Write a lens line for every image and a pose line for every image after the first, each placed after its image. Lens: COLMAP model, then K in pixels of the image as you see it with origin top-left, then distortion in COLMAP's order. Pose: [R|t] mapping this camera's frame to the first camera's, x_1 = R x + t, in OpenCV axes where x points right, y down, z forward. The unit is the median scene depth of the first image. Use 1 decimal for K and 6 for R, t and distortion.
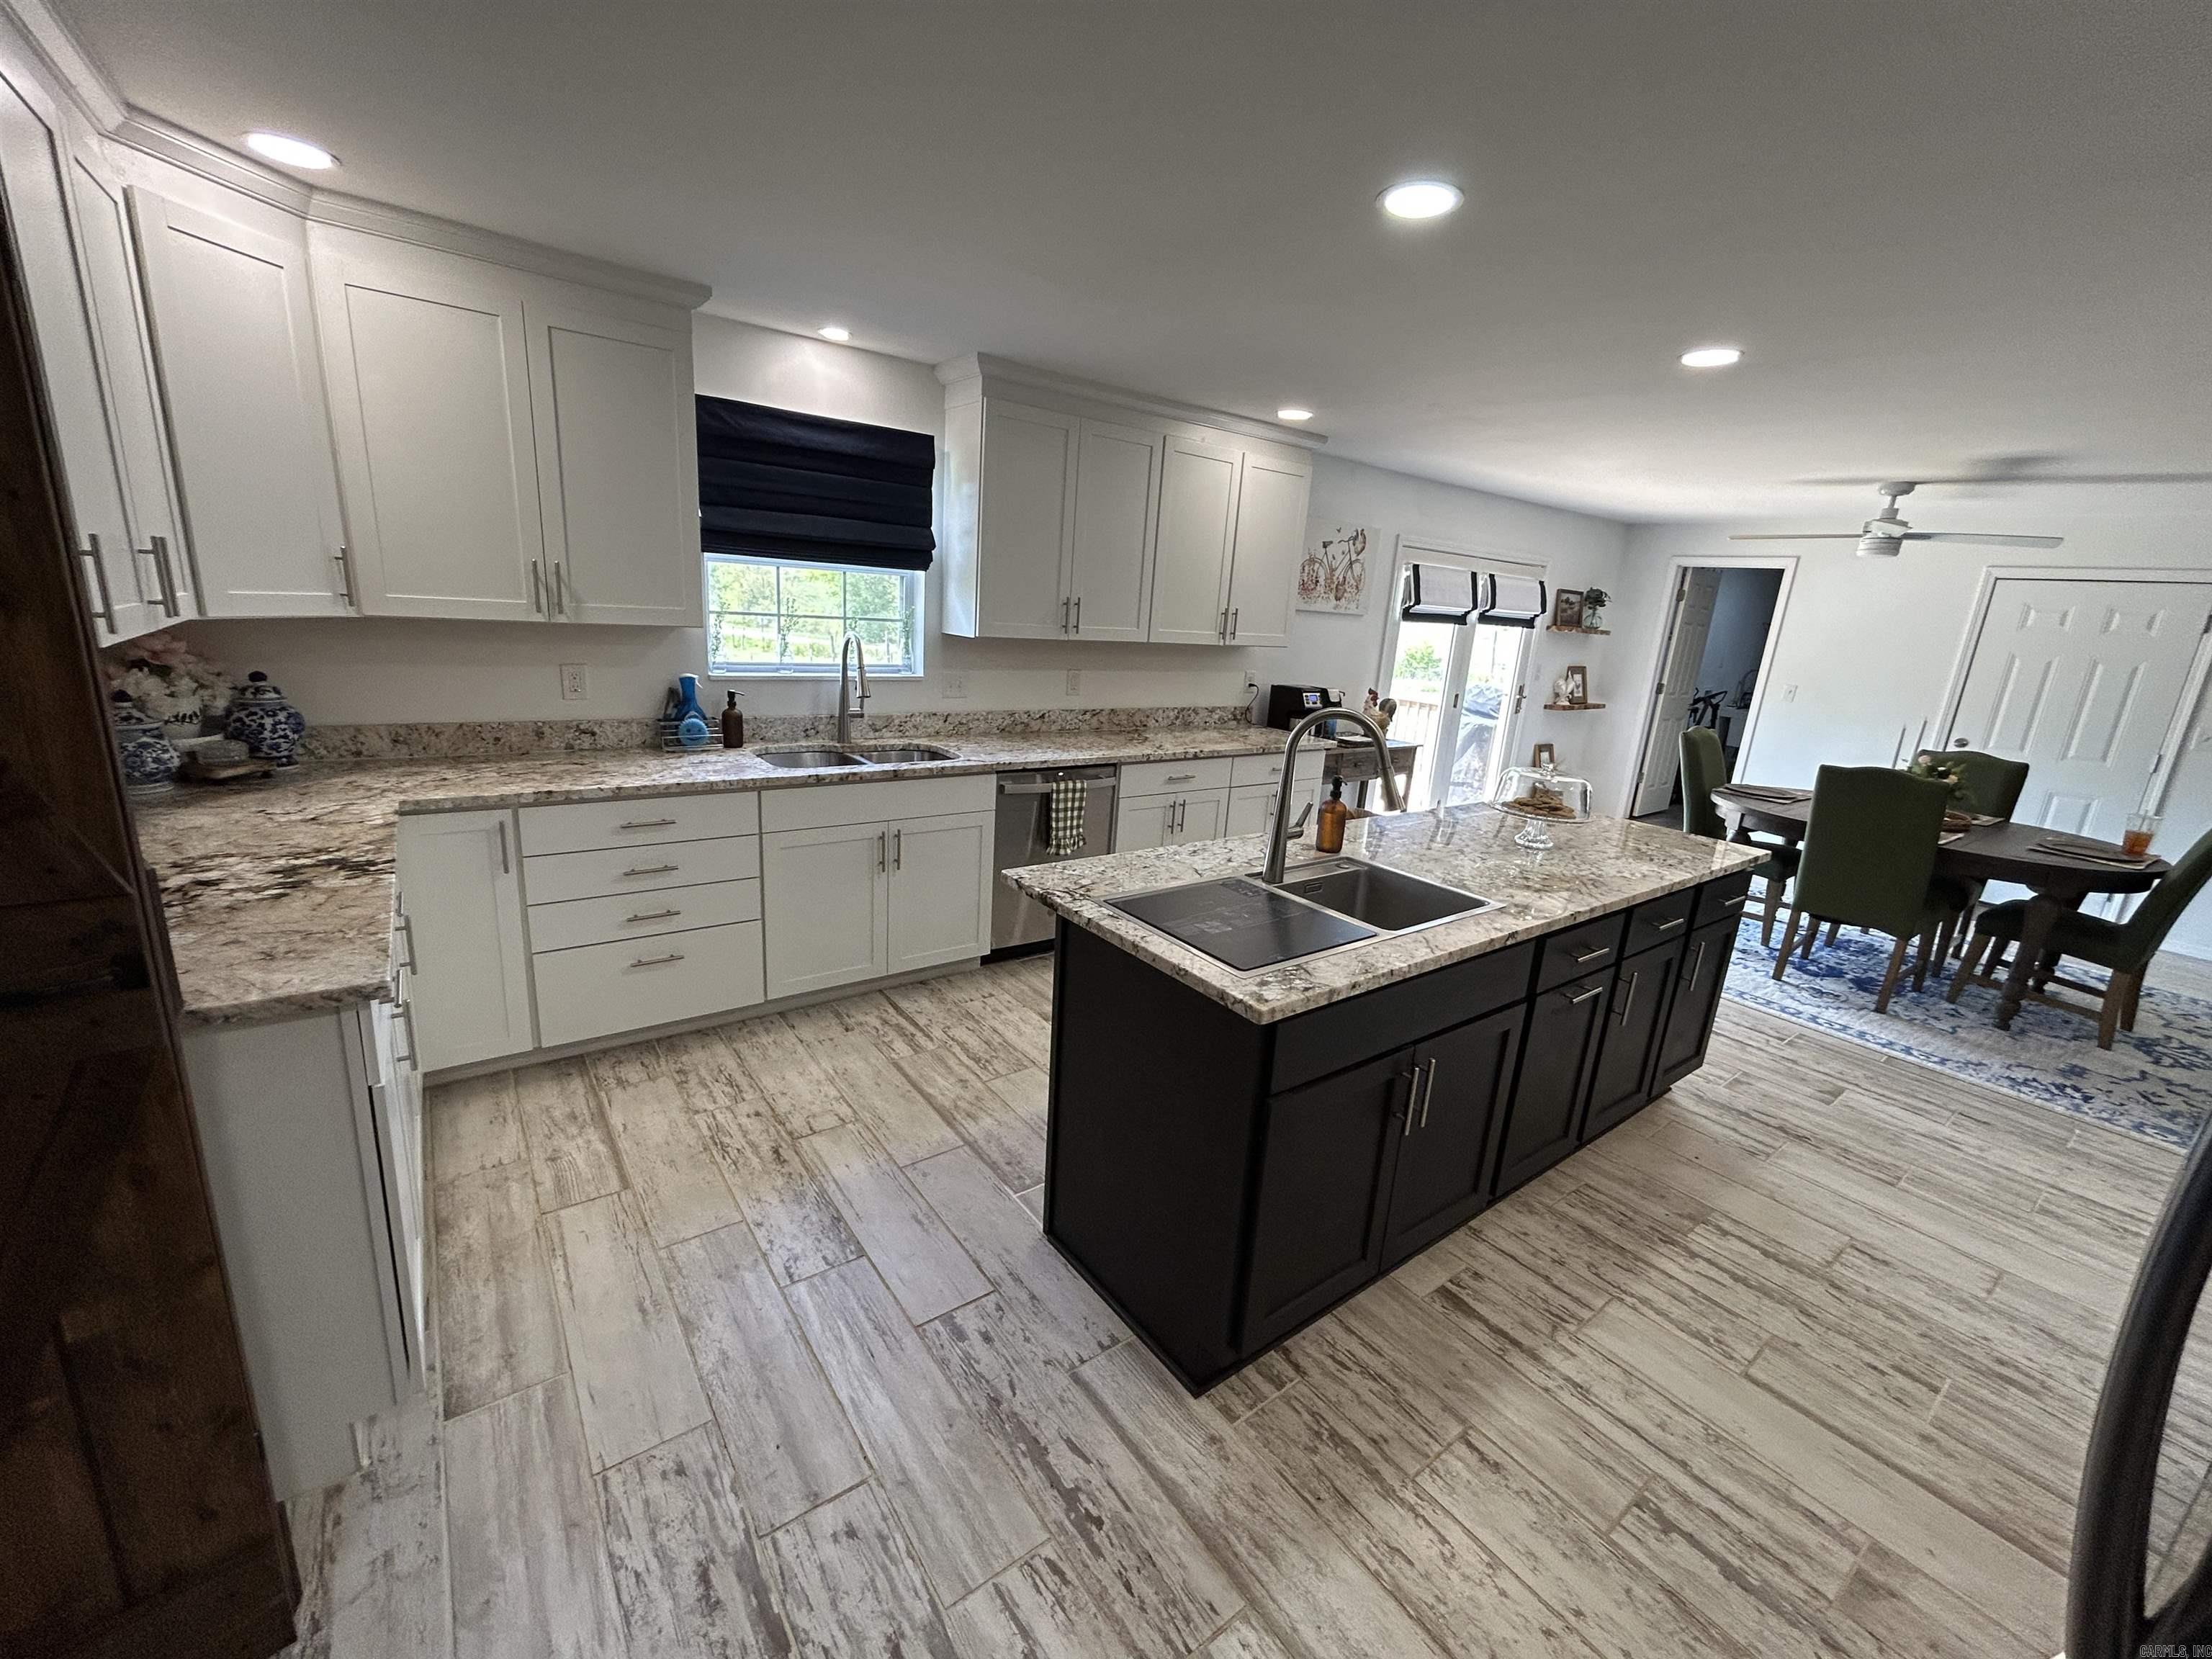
lens RADIAL K [[896.0, 0, 1101.7], [0, 896.0, 825.3], [0, 0, 1]] dist [-0.001400, 0.000687]
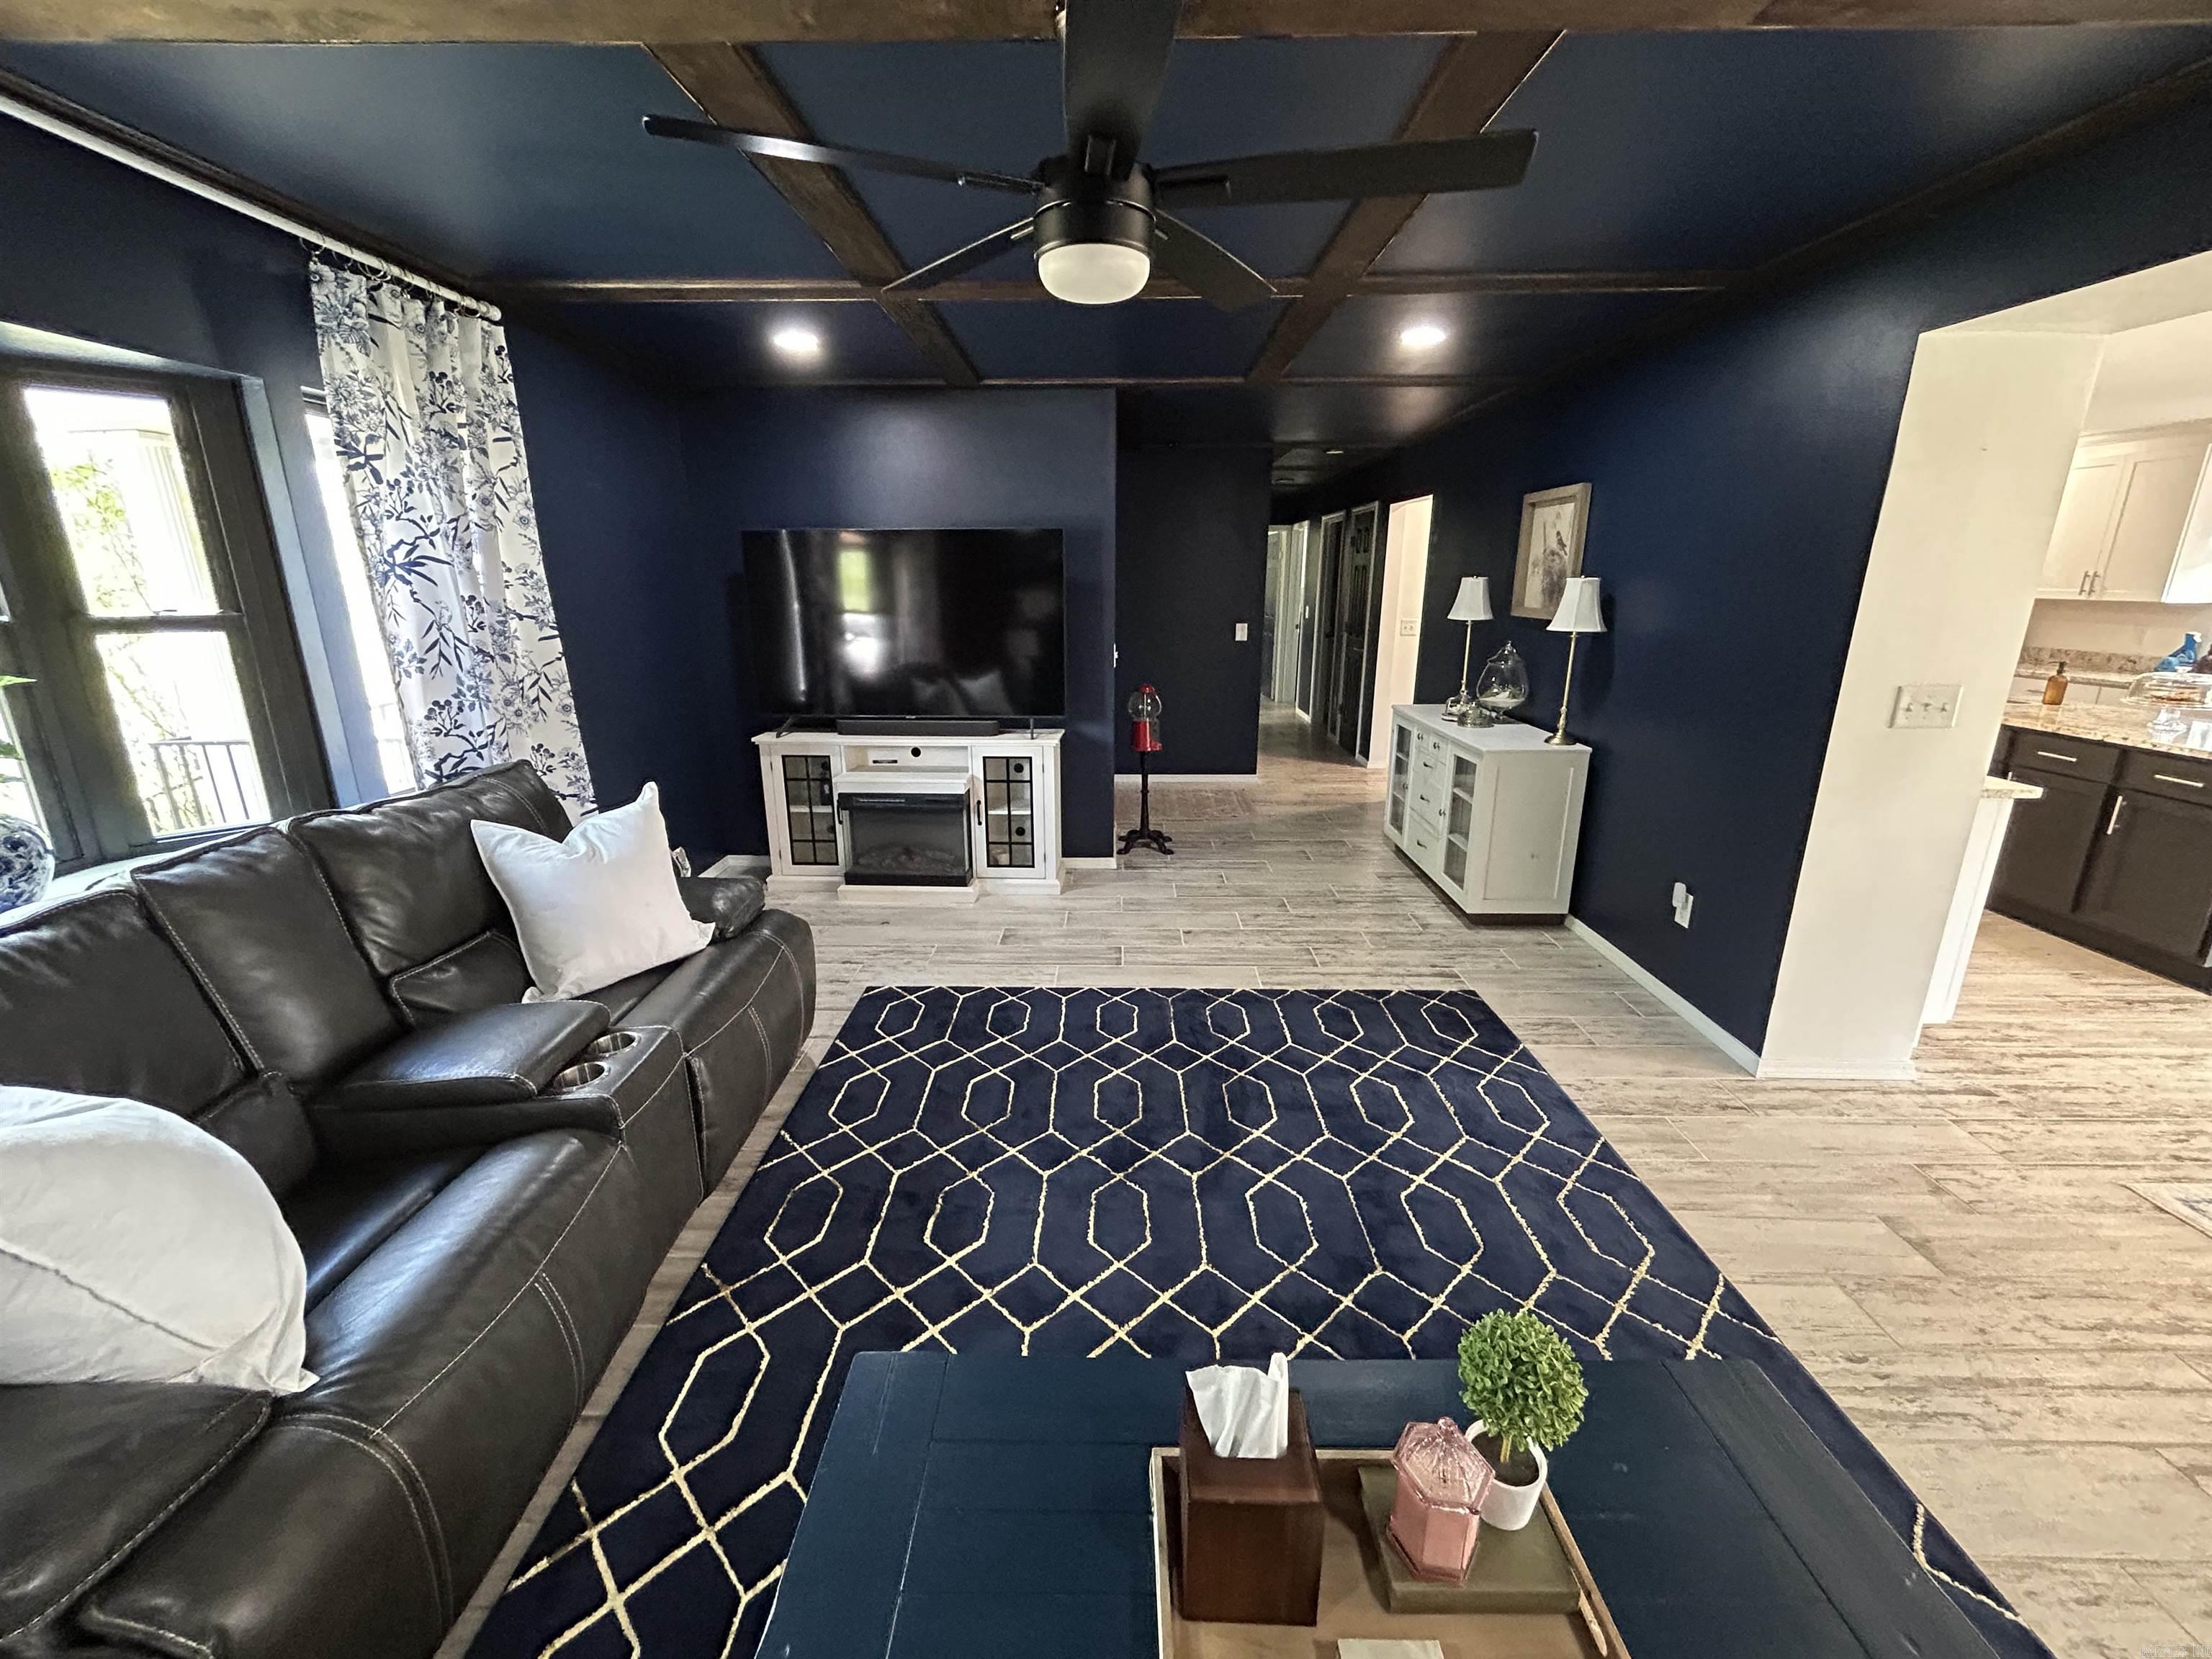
lens RADIAL K [[896.0, 0, 1101.5], [0, 896.0, 833.5], [0, 0, 1]] dist [-0.001400, 0.000687]
pose [[-0.609683, 0.151515, -0.778029, 2.433832], [-0.231747, 0.904598, 0.357766, 0.054110], [0.758010, 0.398430, -0.516405, 0.532132]]
